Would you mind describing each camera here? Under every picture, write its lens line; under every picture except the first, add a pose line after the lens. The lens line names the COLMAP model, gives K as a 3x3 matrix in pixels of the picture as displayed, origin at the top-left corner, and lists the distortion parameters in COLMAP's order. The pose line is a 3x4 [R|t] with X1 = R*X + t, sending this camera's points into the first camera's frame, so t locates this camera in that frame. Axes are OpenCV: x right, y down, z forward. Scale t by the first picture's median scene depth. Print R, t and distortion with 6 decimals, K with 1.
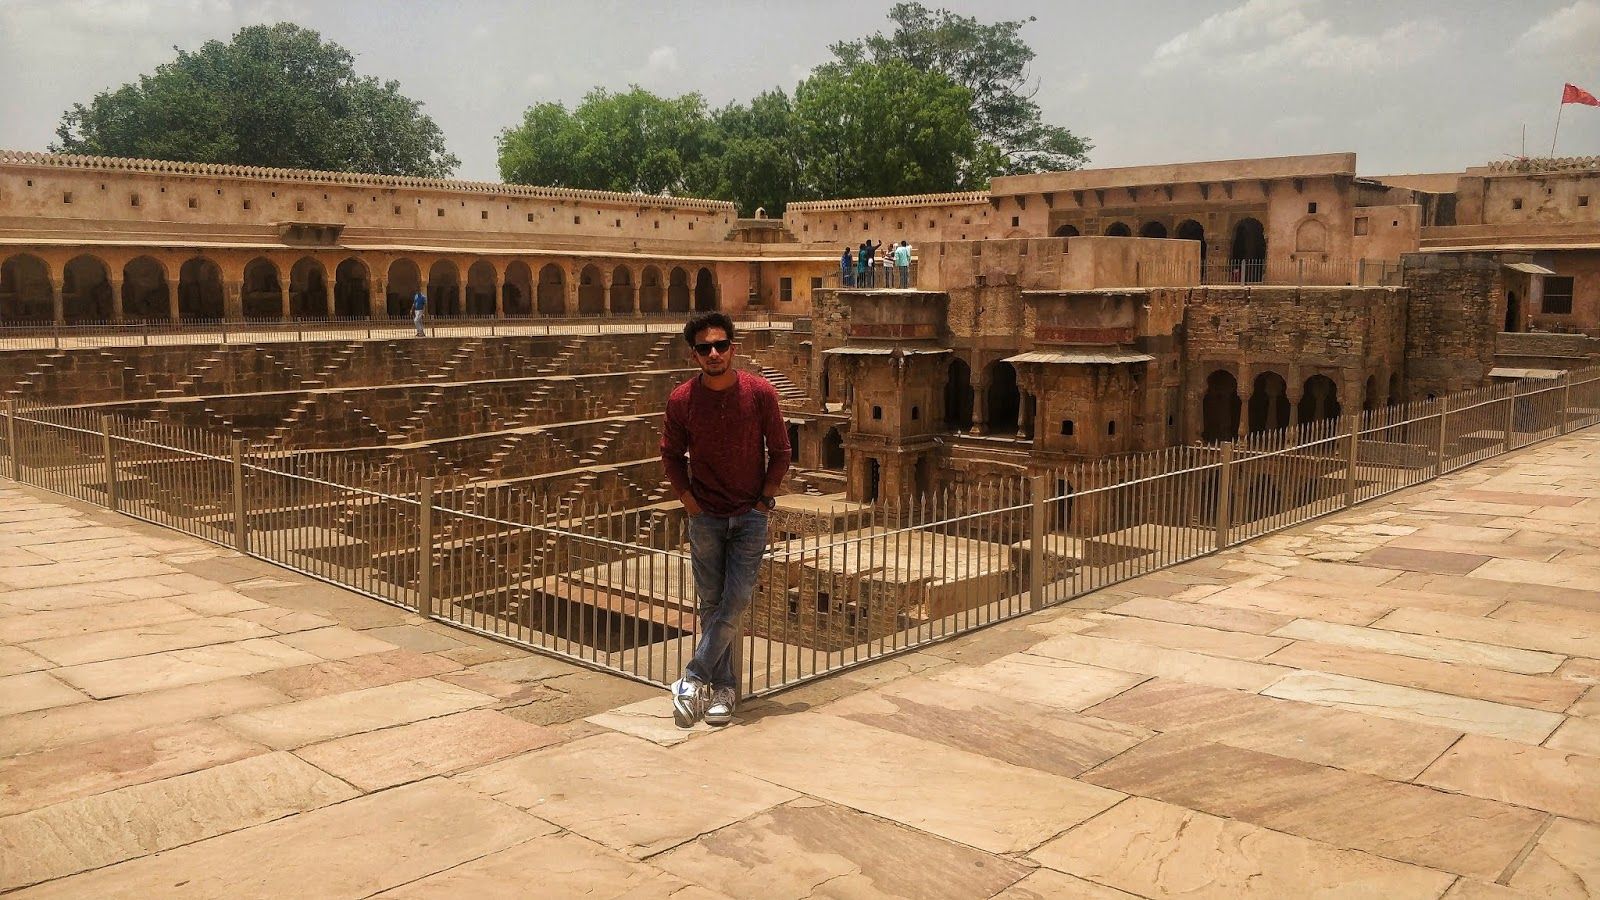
lens RADIAL K [[1345.3, 0, 759.1], [0, 1345.3, 450.4], [0, 0, 1]] dist [-0.001214, -0.000573]
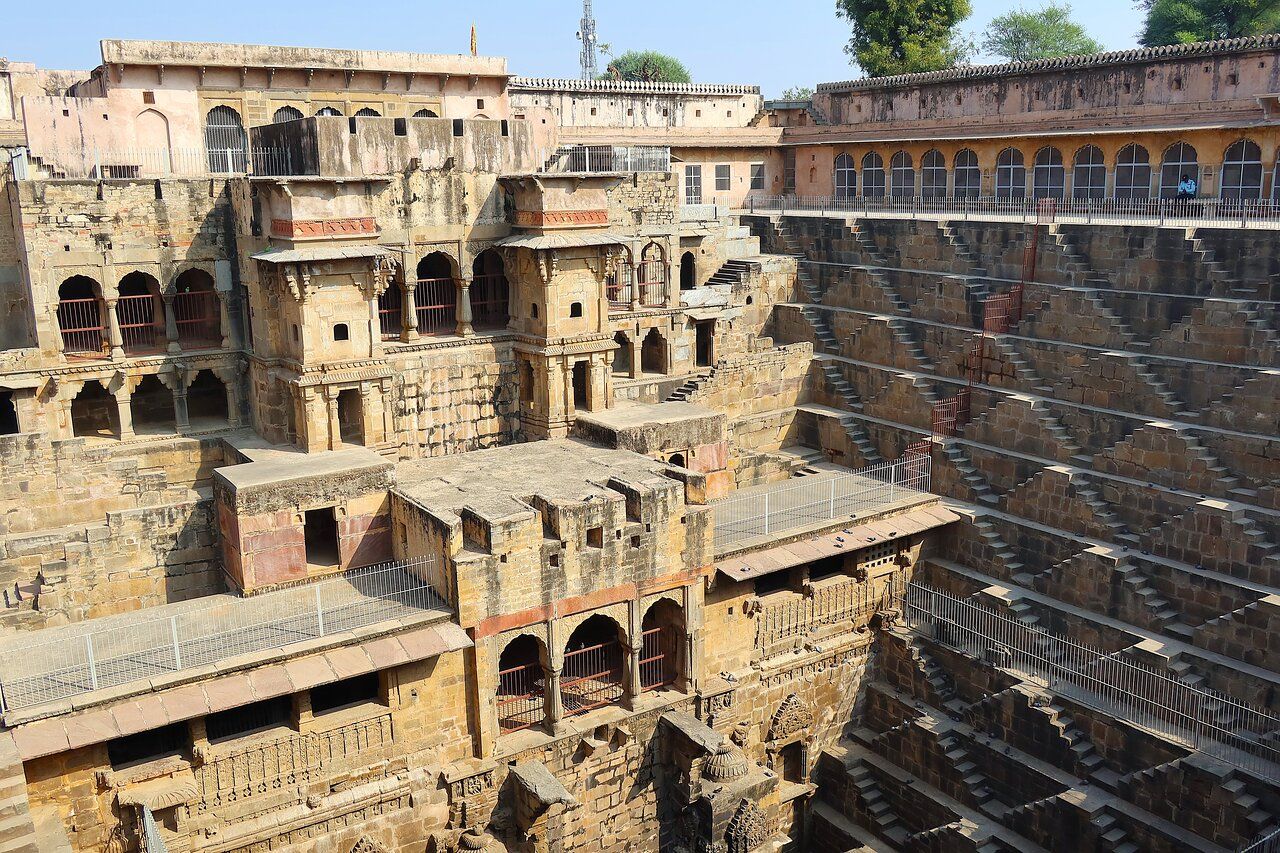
lens RADIAL K [[1110.9, 0, 640.0], [0, 1110.9, 426.5], [0, 0, 1]] dist [-0.002870, -0.009286]
pose [[0.203129, -0.211010, 0.956145, -0.511692], [0.134943, 0.973218, 0.186110, -0.071125], [-0.969809, 0.091221, 0.226163, 0.675235]]
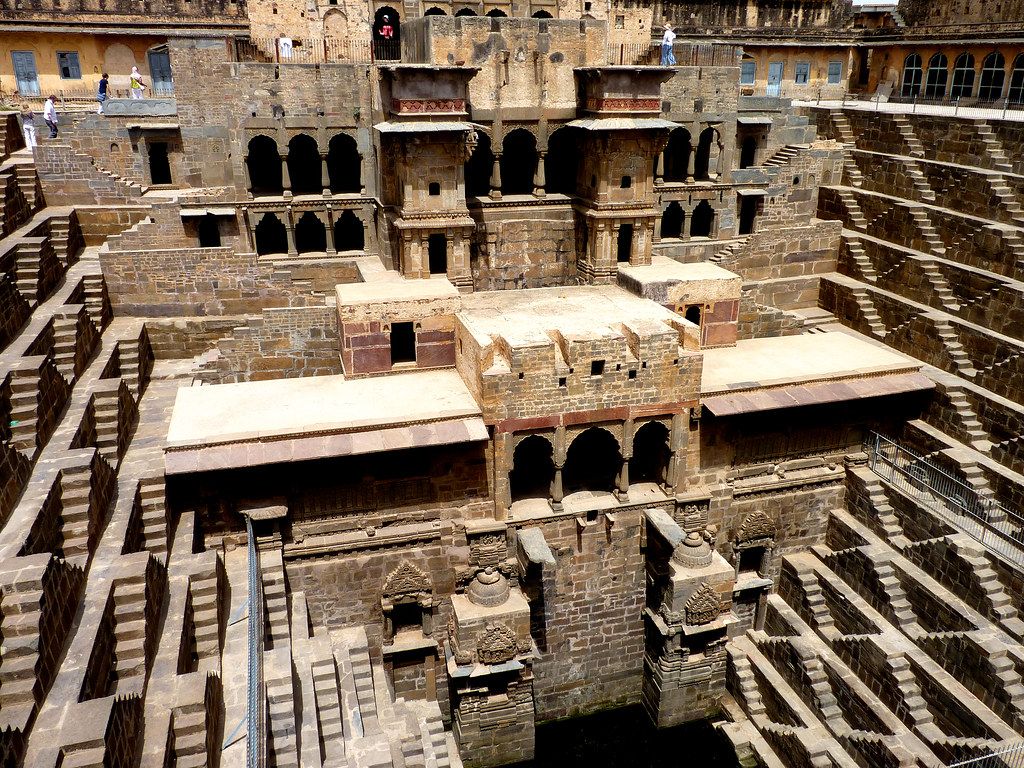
lens RADIAL K [[819.3, 0, 521.0], [0, 819.3, 384.6], [0, 0, 1]] dist [-0.004525, 0.000398]
pose [[0.481110, -0.306826, 0.821213, -0.445128], [0.098582, 0.949745, 0.297095, -0.065223], [-0.871100, -0.061979, 0.487180, 0.612908]]
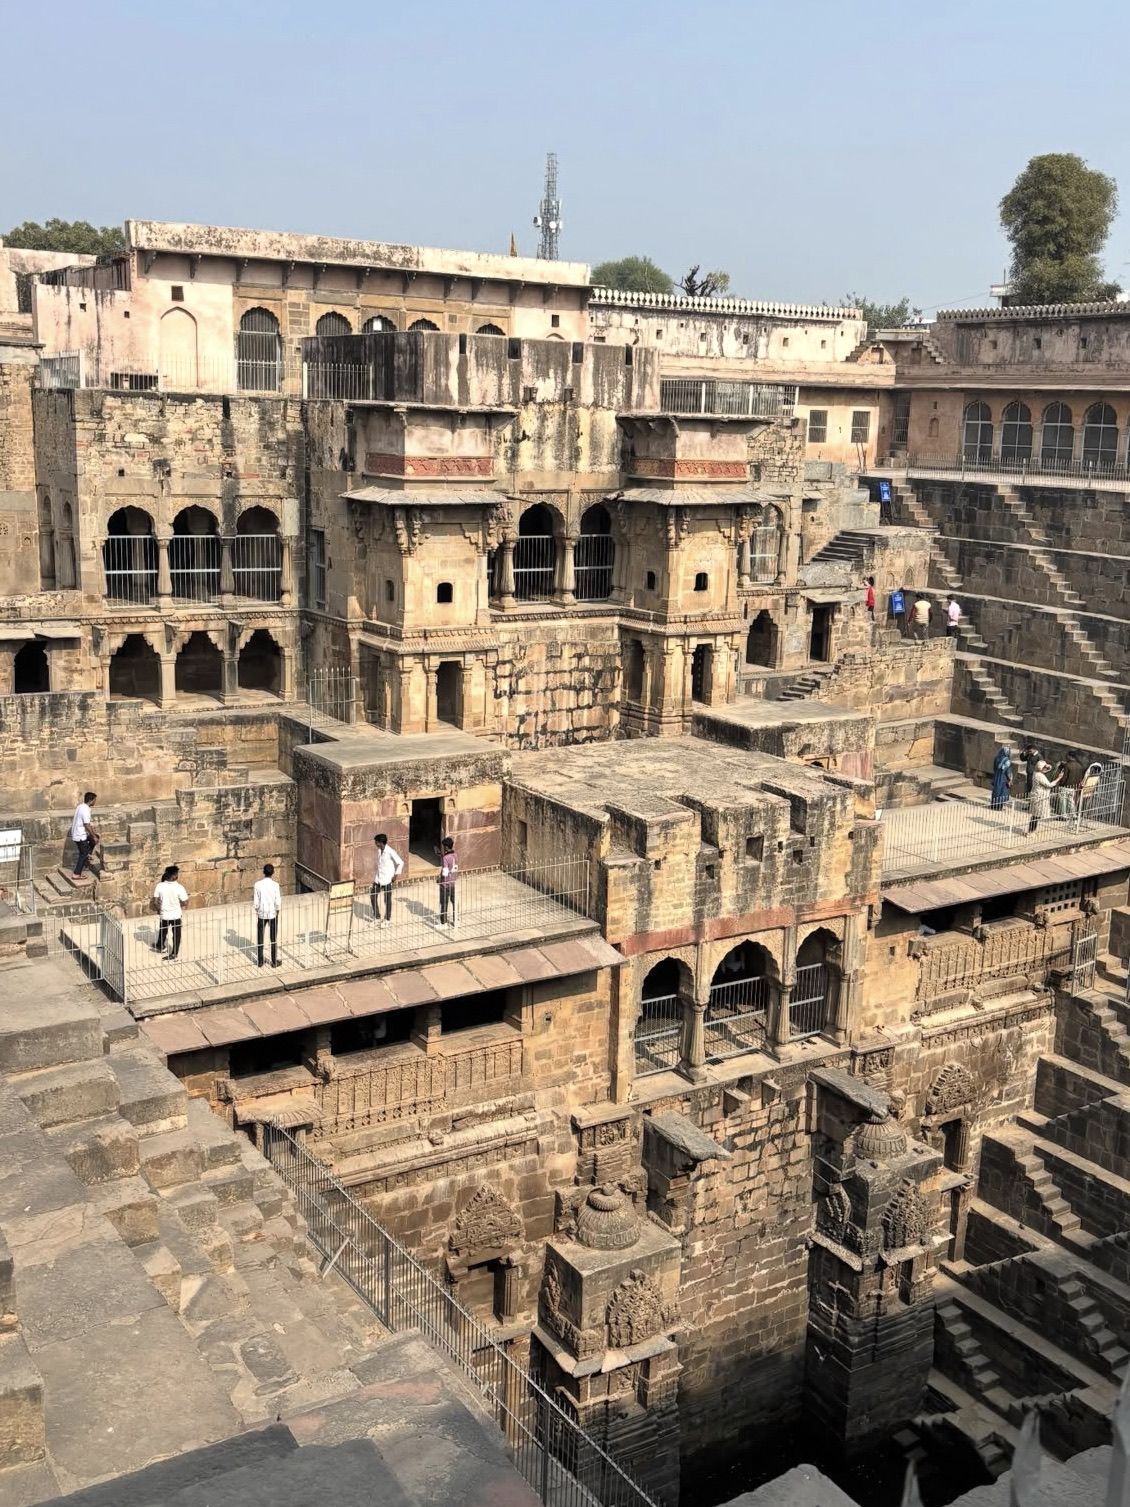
lens RADIAL K [[1512.0, 0, 567.0], [0, 1512.0, 734.8], [0, 0, 1]] dist [0.209462, -0.721451]
pose [[0.214257, -0.185896, 0.958925, -0.628126], [0.086965, 0.981455, 0.170833, -0.080834], [-0.972898, 0.046790, 0.226450, 0.763633]]
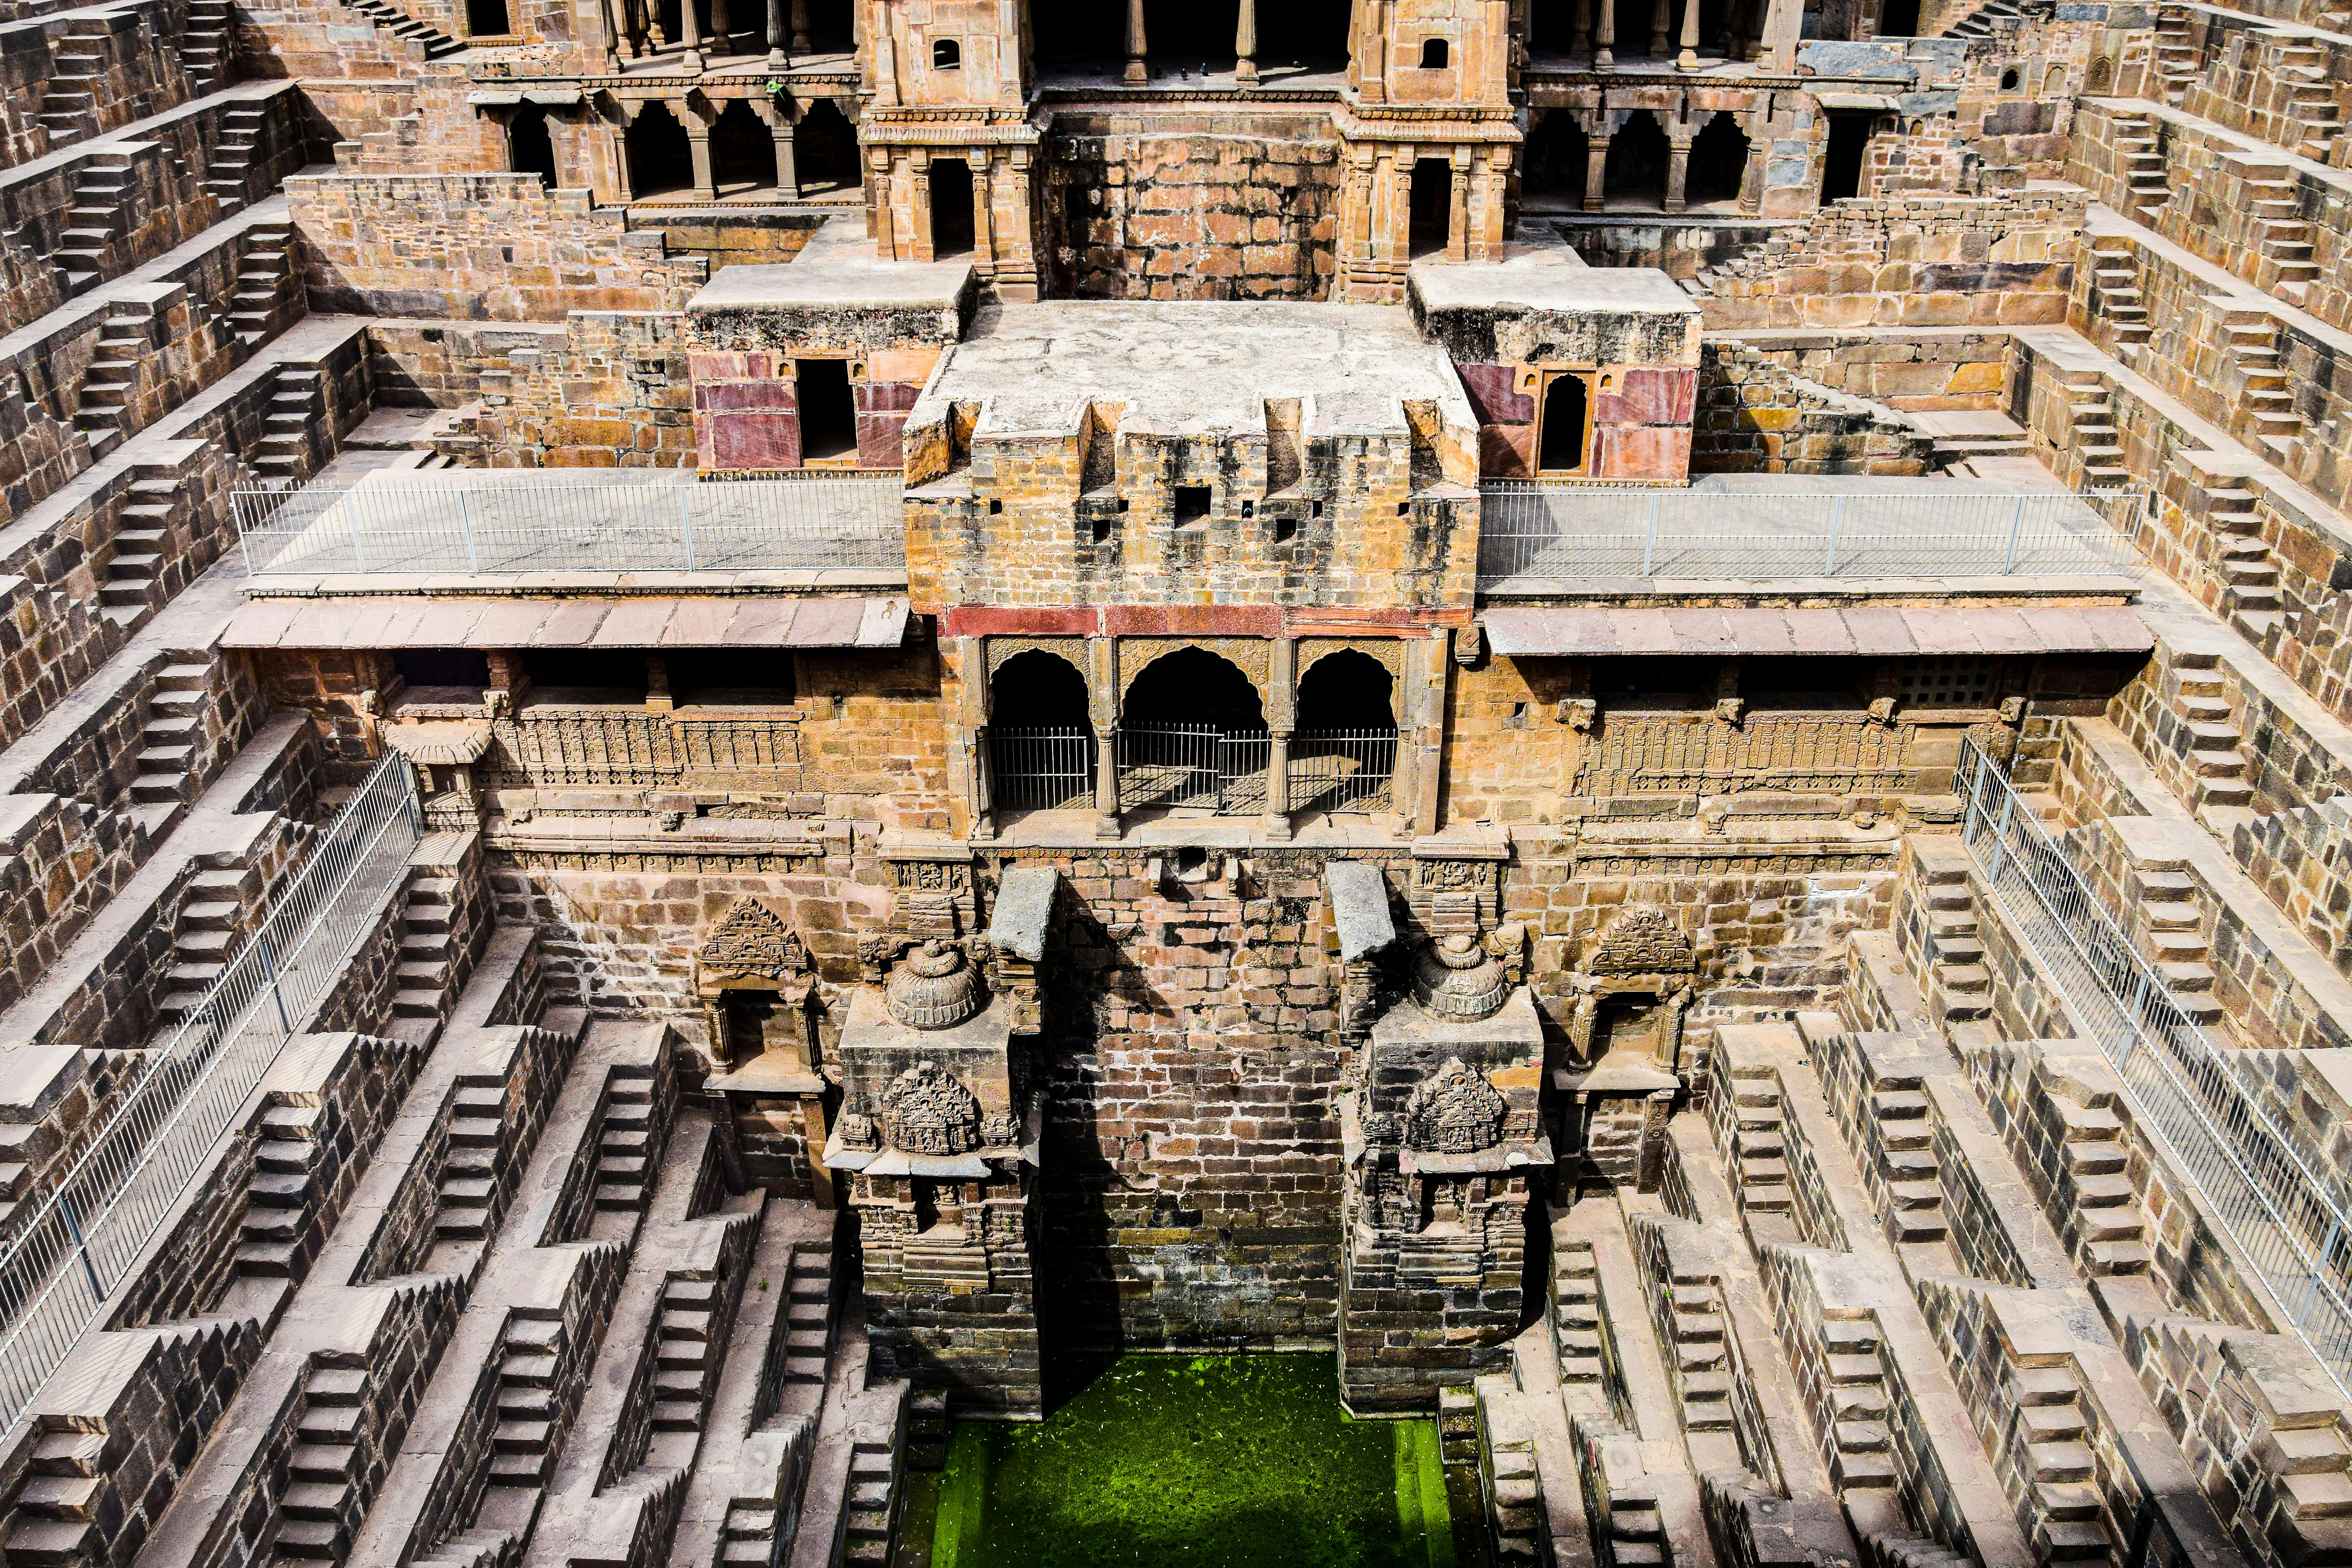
lens RADIAL K [[1866.9, 0, 1224.2], [0, 1866.9, 724.5], [0, 0, 1]] dist [-0.134437, 0.081363]
pose [[0.700936, -0.318534, 0.638142, -0.300577], [0.078861, 0.923855, 0.374530, -0.040910], [-0.708851, -0.212197, 0.672683, 0.474485]]
